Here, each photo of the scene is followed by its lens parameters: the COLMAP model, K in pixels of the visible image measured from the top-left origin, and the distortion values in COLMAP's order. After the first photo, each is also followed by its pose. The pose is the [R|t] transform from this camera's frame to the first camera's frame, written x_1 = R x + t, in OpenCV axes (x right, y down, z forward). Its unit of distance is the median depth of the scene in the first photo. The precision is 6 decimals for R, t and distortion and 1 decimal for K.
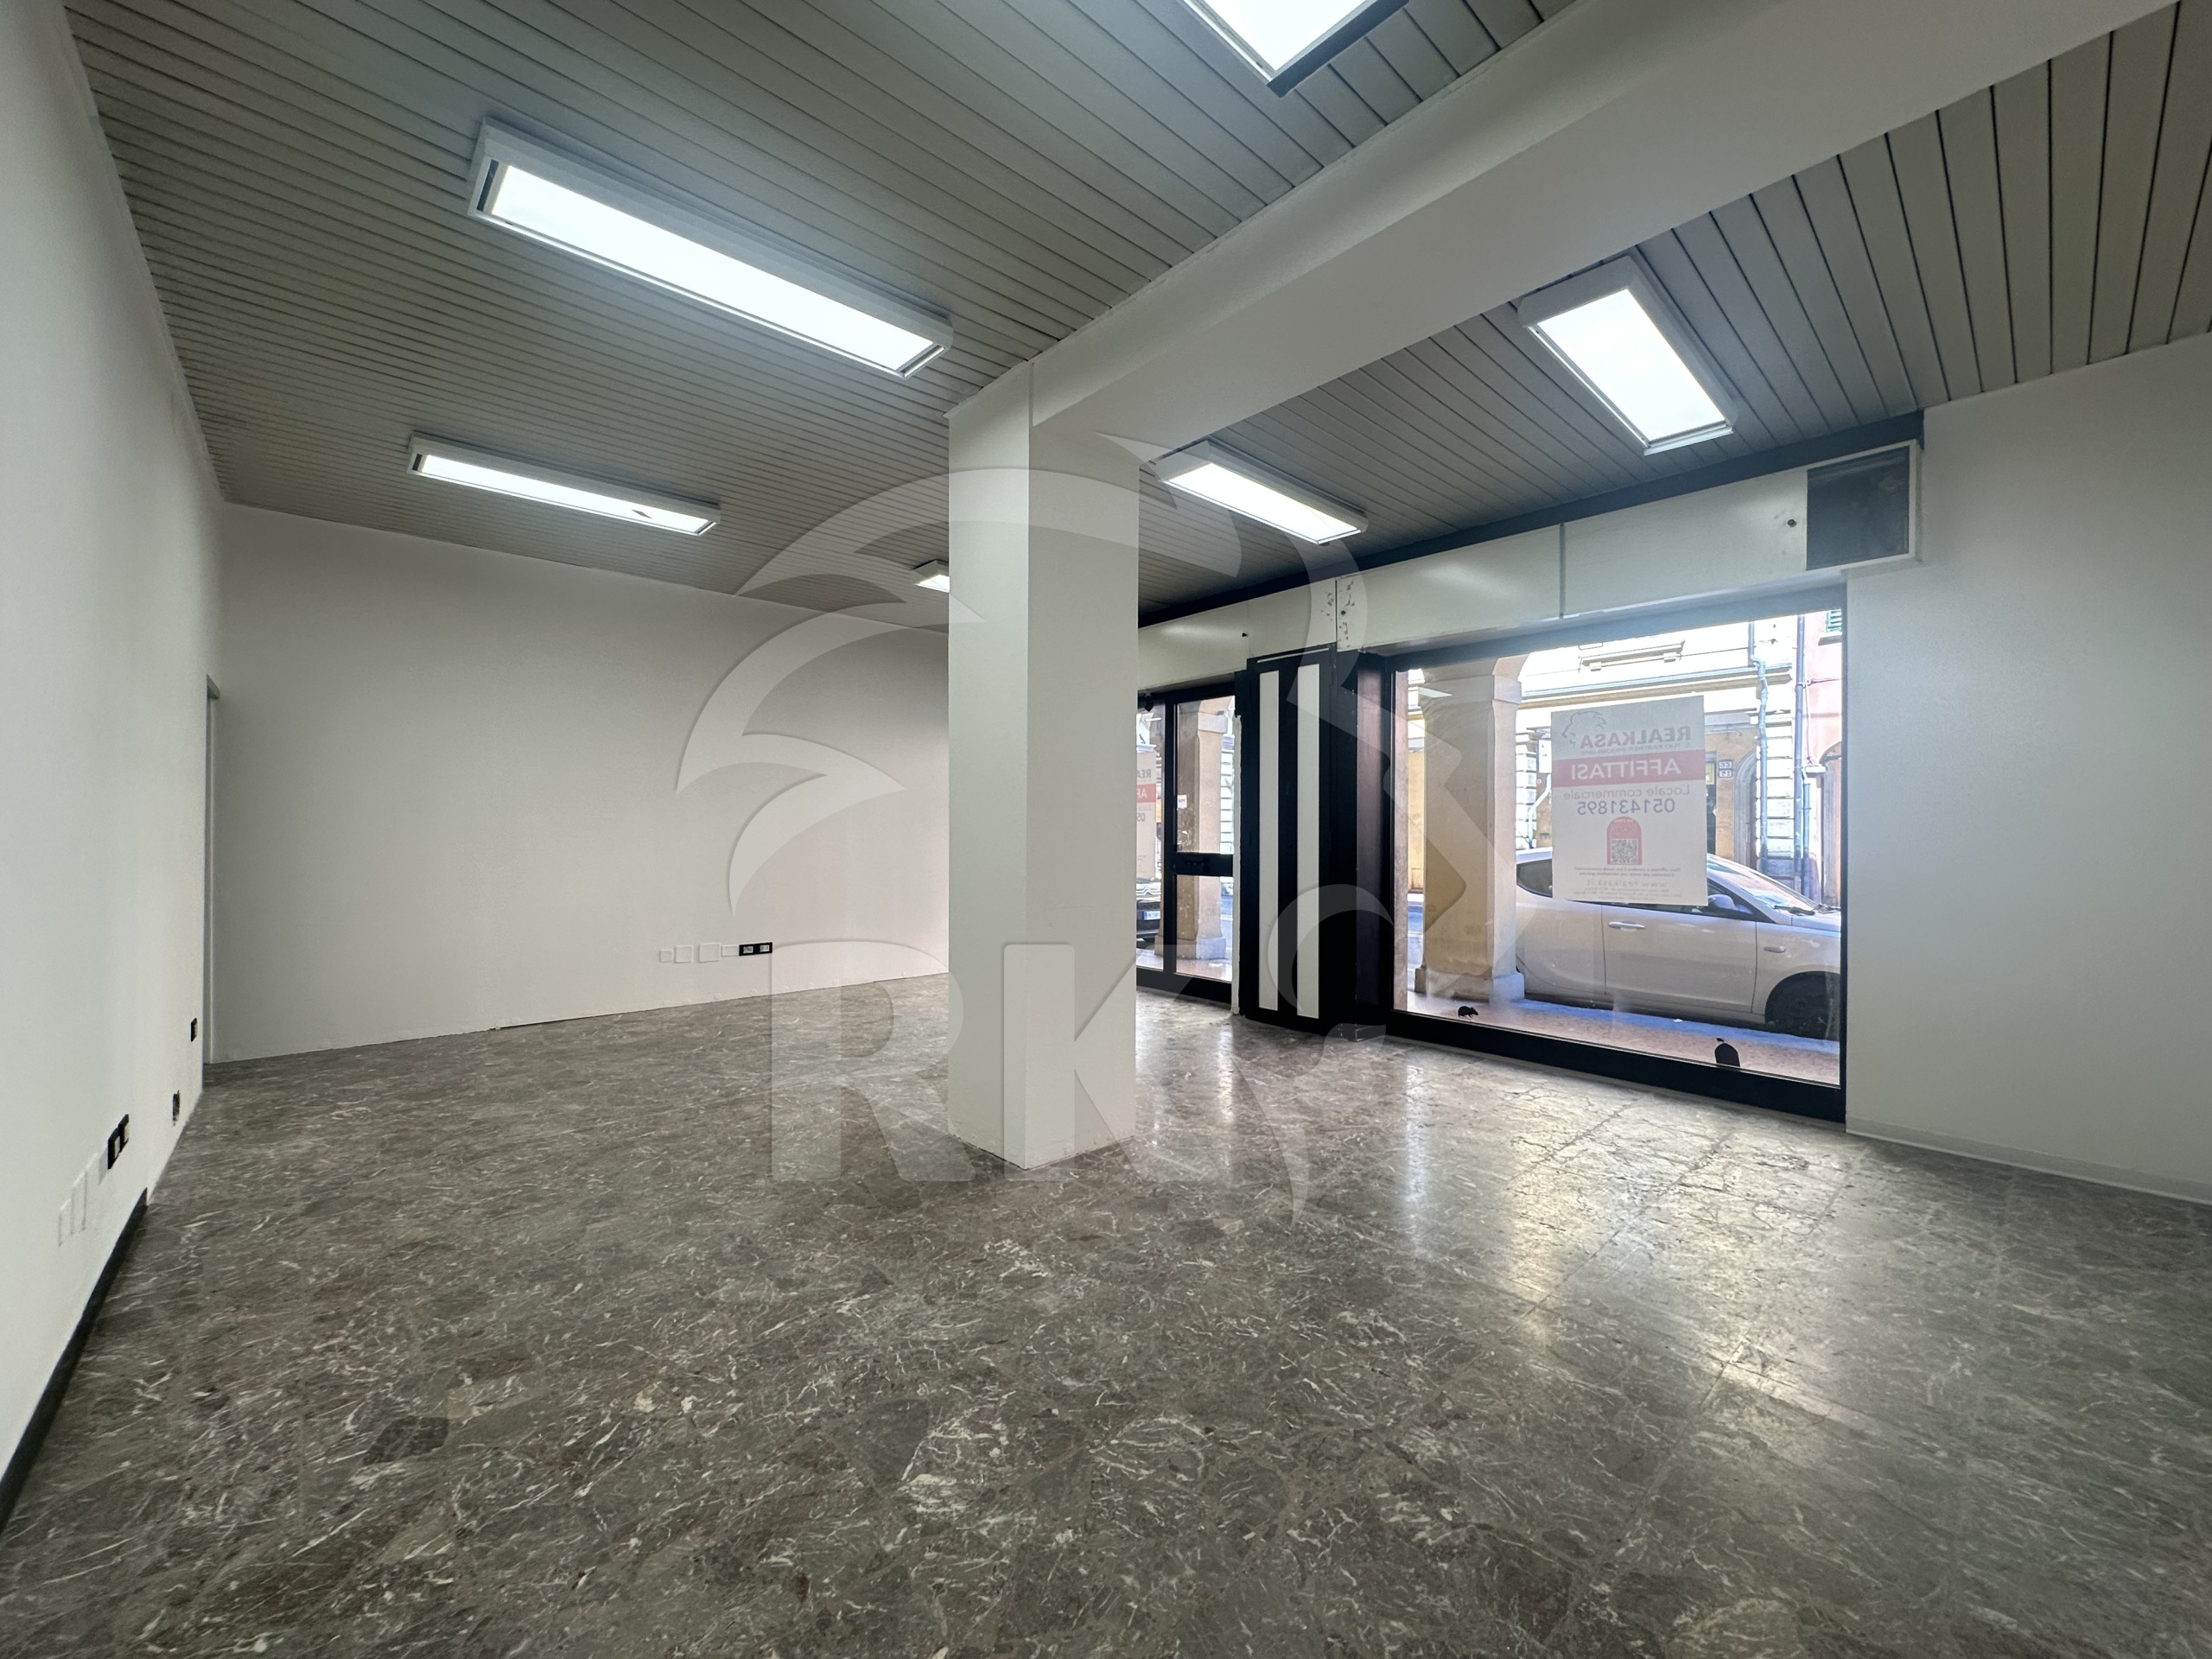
lens RADIAL K [[880.6, 0, 1107.3], [0, 880.6, 835.8], [0, 0, 1]] dist [-0.000609, 0.000431]
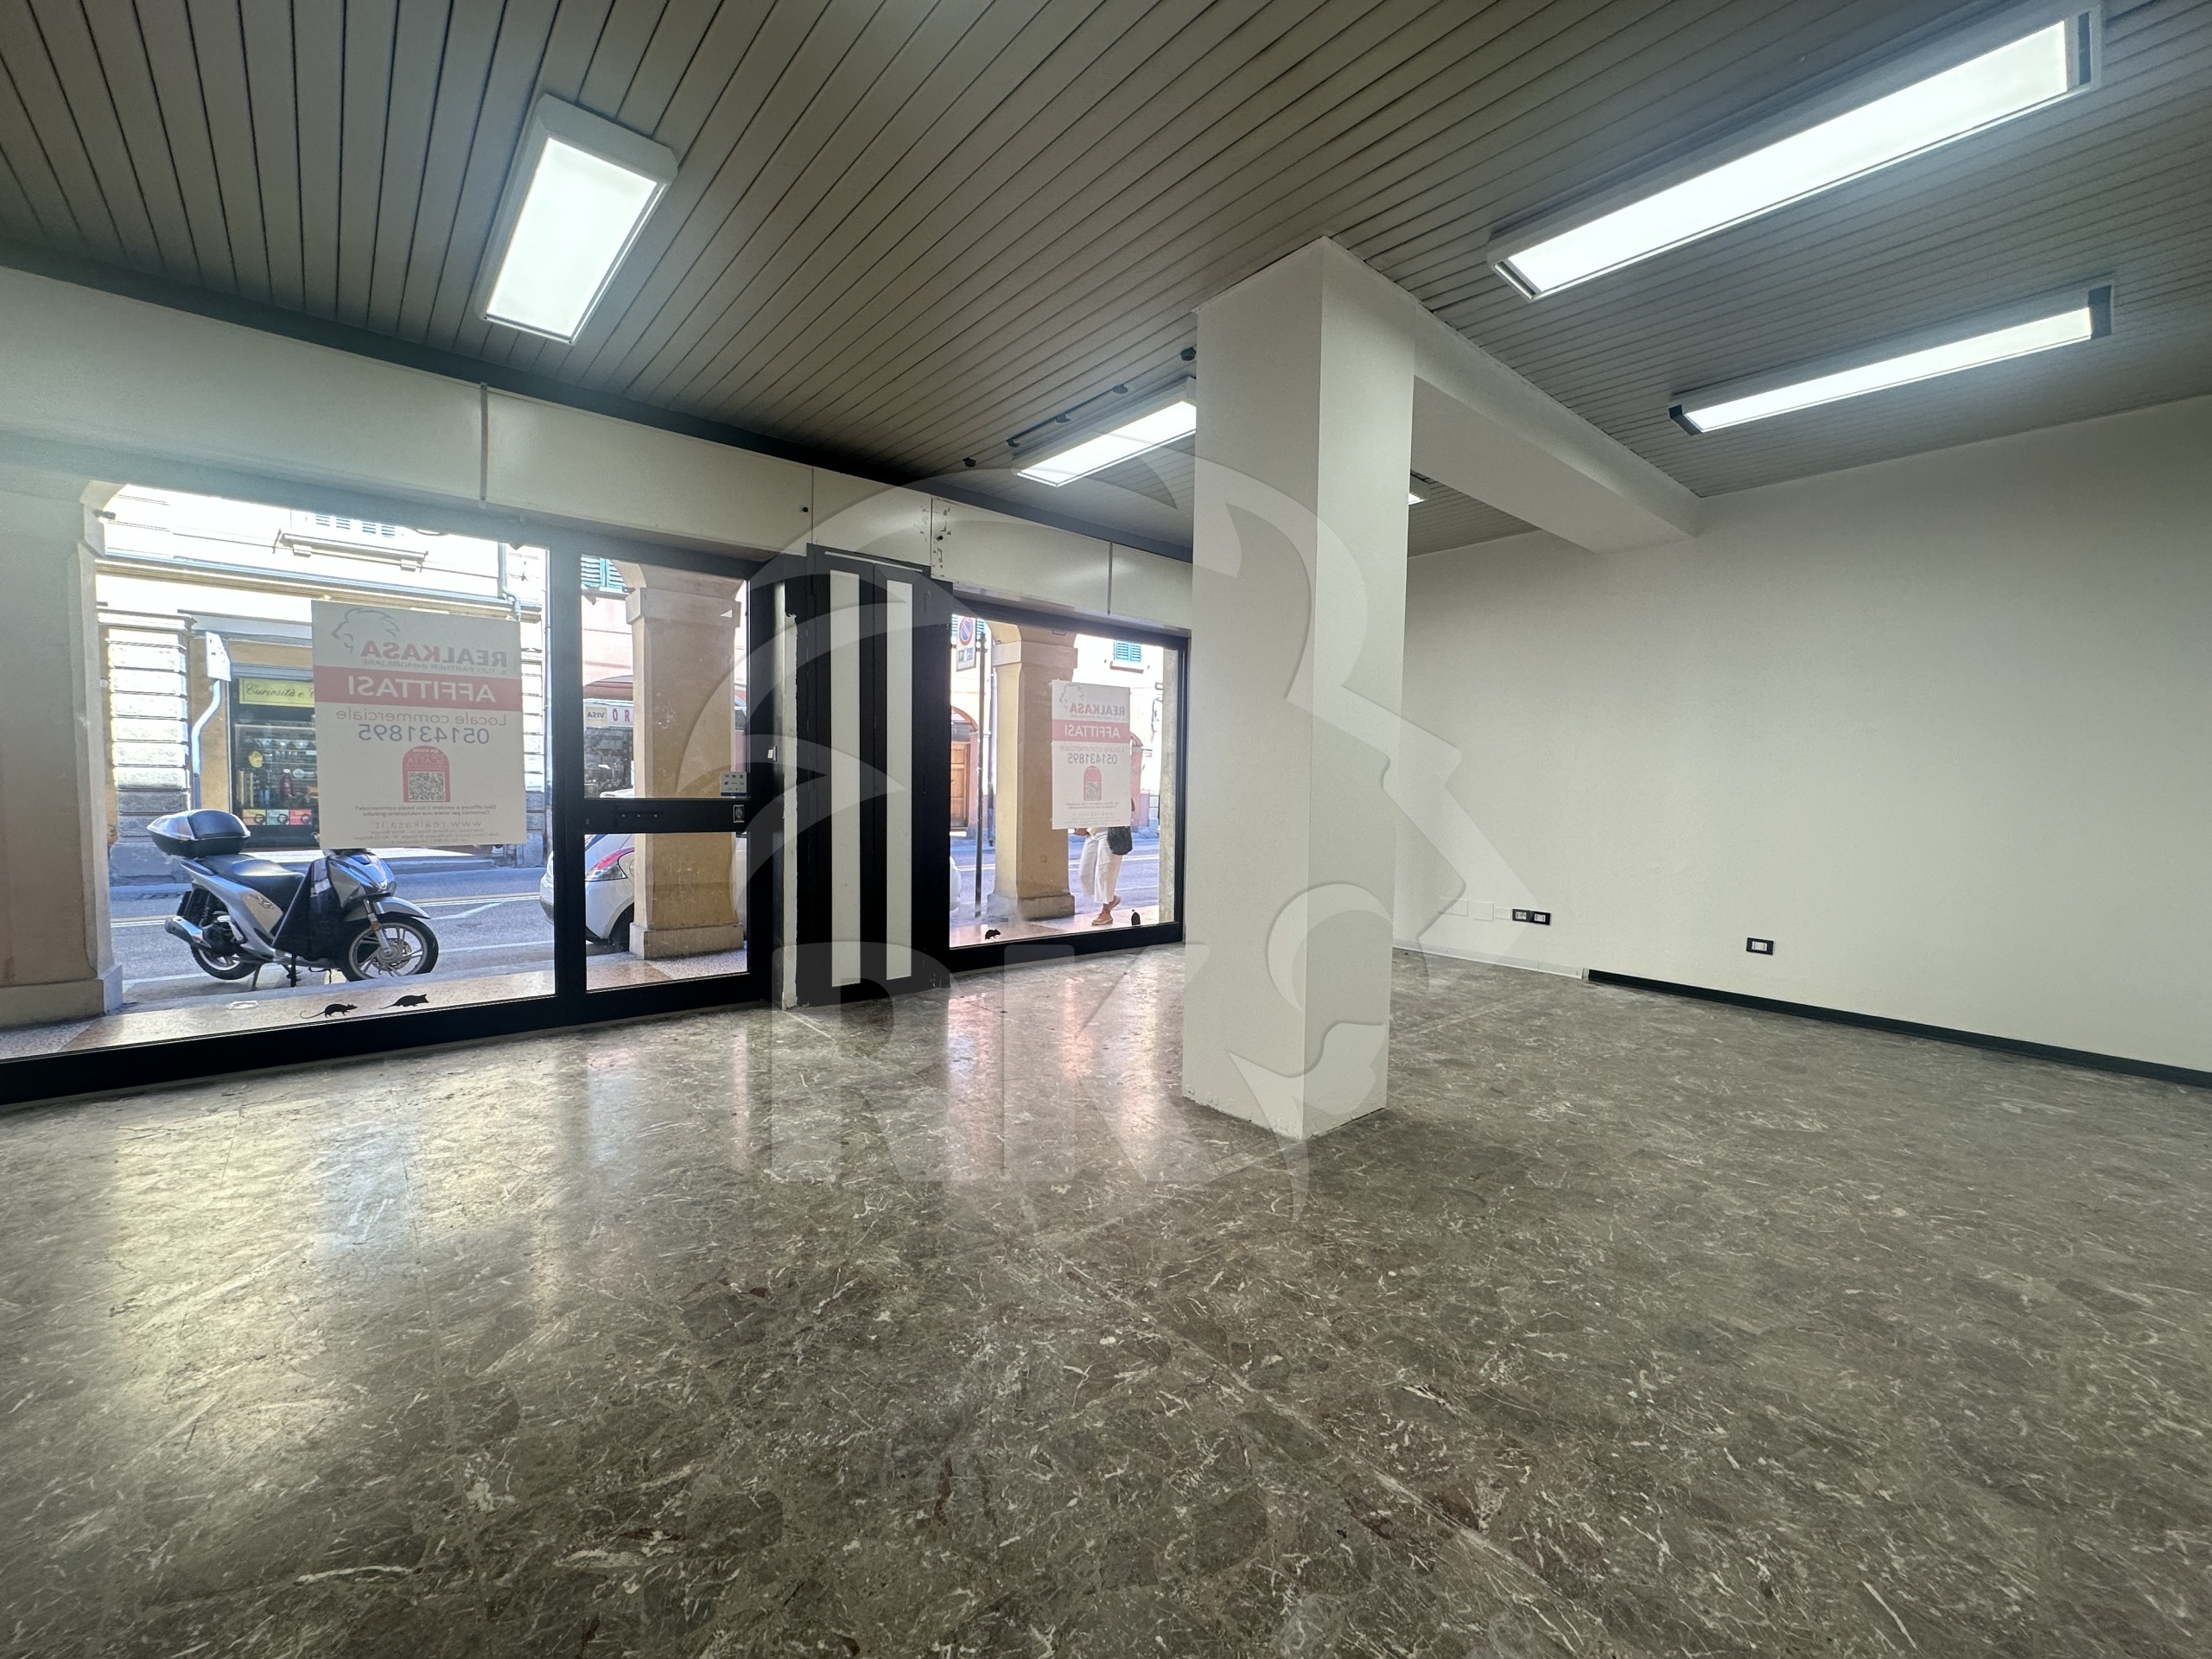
lens RADIAL K [[880.6, 0, 1103.6], [0, 880.6, 833.3], [0, 0, 1]] dist [-0.000609, 0.000431]
pose [[0.025986, -0.060870, 0.997807, -1.006344], [-0.016879, 0.997975, 0.061320, -0.000503], [-0.999520, -0.018436, 0.024906, 1.181737]]
